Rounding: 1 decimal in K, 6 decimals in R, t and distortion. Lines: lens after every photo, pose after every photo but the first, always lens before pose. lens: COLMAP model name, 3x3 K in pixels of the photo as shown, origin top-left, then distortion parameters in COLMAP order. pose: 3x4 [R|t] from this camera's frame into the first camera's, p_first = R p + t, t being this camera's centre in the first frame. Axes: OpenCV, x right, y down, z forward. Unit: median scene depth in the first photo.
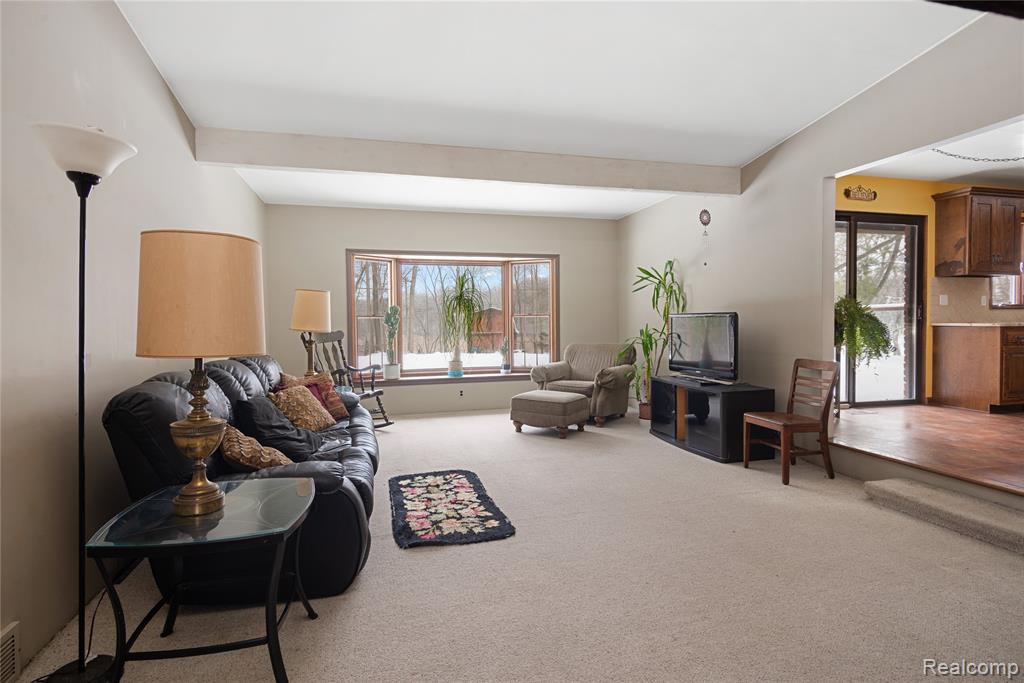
lens RADIAL K [[505.3, 0, 516.1], [0, 505.3, 325.5], [0, 0, 1]] dist [0.004522, -0.004545]
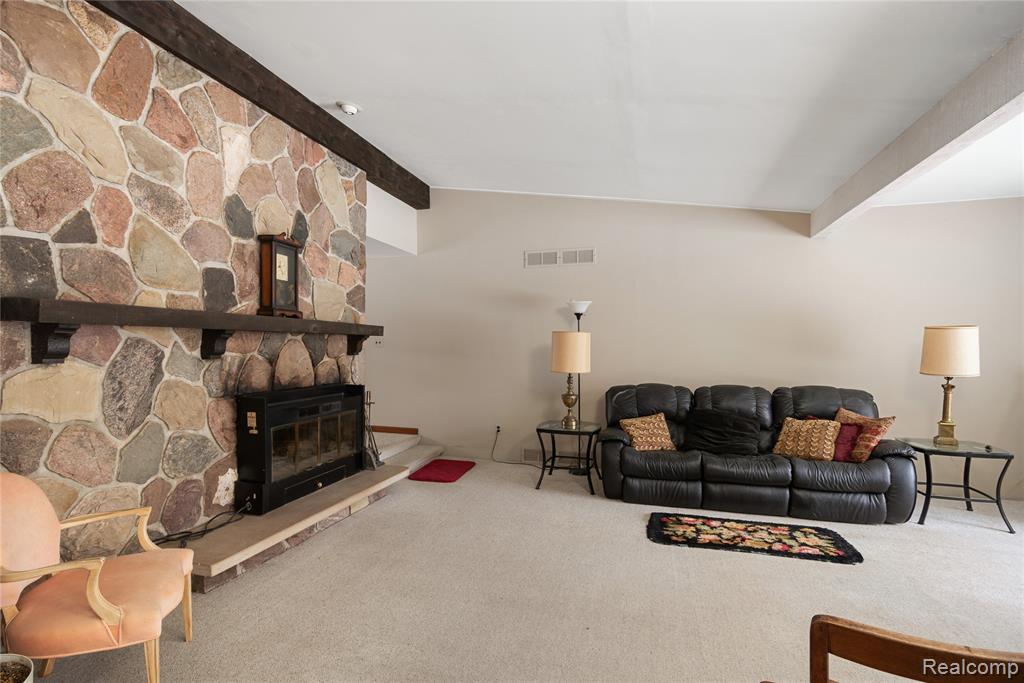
lens RADIAL K [[505.3, 0, 494.6], [0, 505.3, 365.0], [0, 0, 1]] dist [0.004522, -0.004545]
pose [[-0.553123, 0.035710, -0.832334, 0.997916], [-0.008725, 0.998778, 0.048649, -0.058241], [0.833054, 0.034171, -0.552135, 1.104363]]
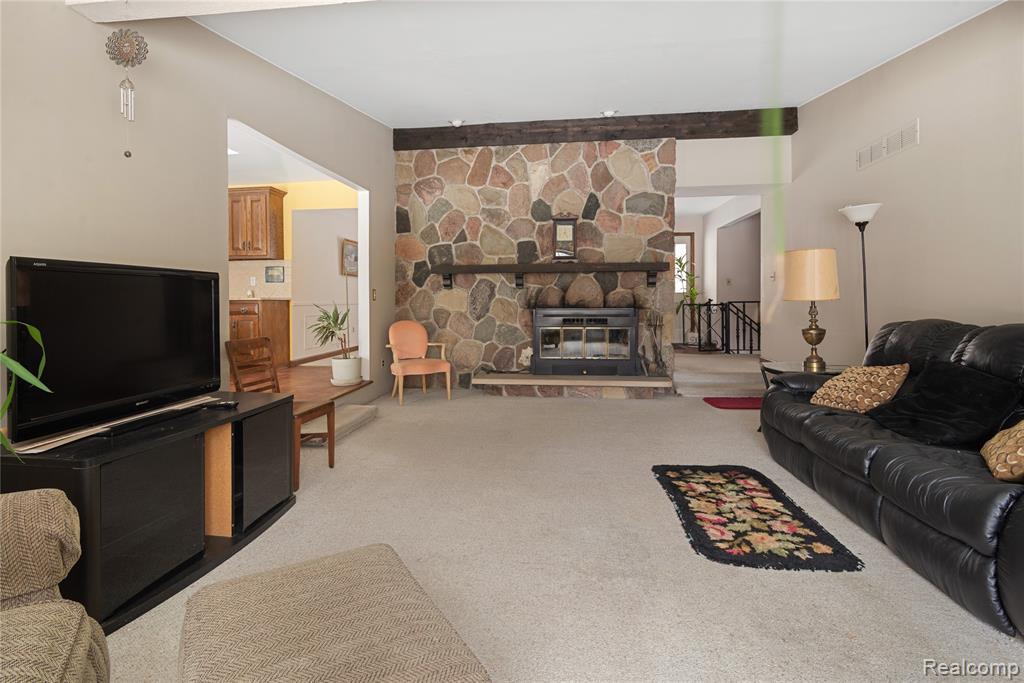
lens RADIAL K [[505.3, 0, 494.1], [0, 505.3, 300.7], [0, 0, 1]] dist [0.004522, -0.004545]
pose [[-0.909608, 0.012676, 0.415273, -0.131047], [0.016837, 0.999838, 0.006361, 0.010820], [-0.415125, 0.012779, -0.909674, 1.828737]]
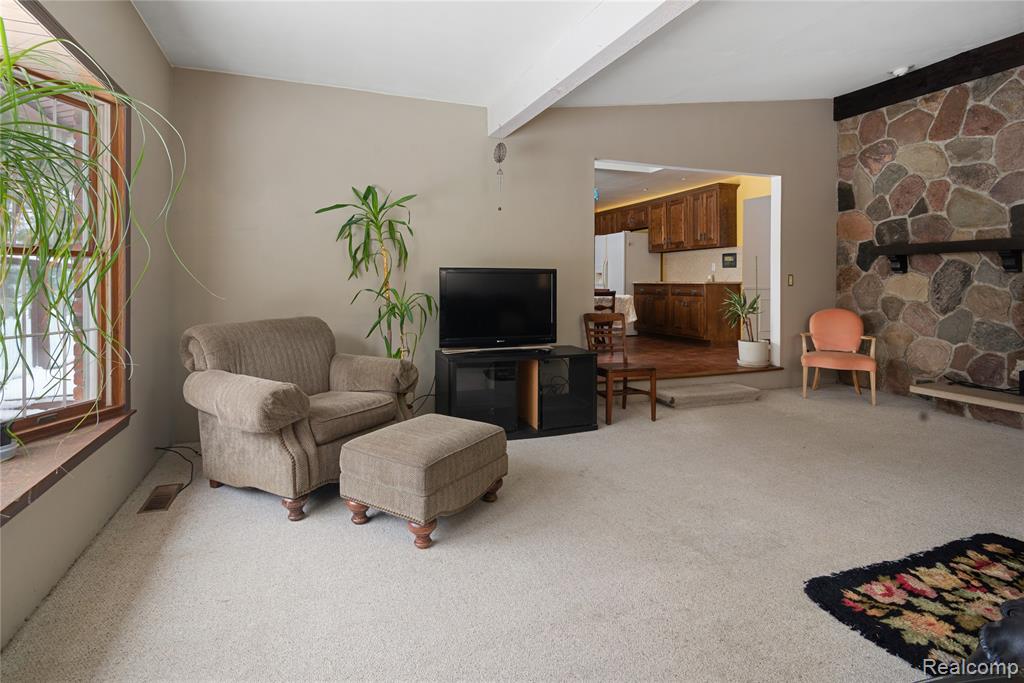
lens RADIAL K [[505.3, 0, 493.9], [0, 505.3, 276.7], [0, 0, 1]] dist [0.004522, -0.004545]
pose [[-0.059935, 0.014688, 0.998094, -0.640491], [0.006106, 0.999878, -0.014348, 0.001443], [-0.998184, 0.005234, -0.060017, 1.529344]]
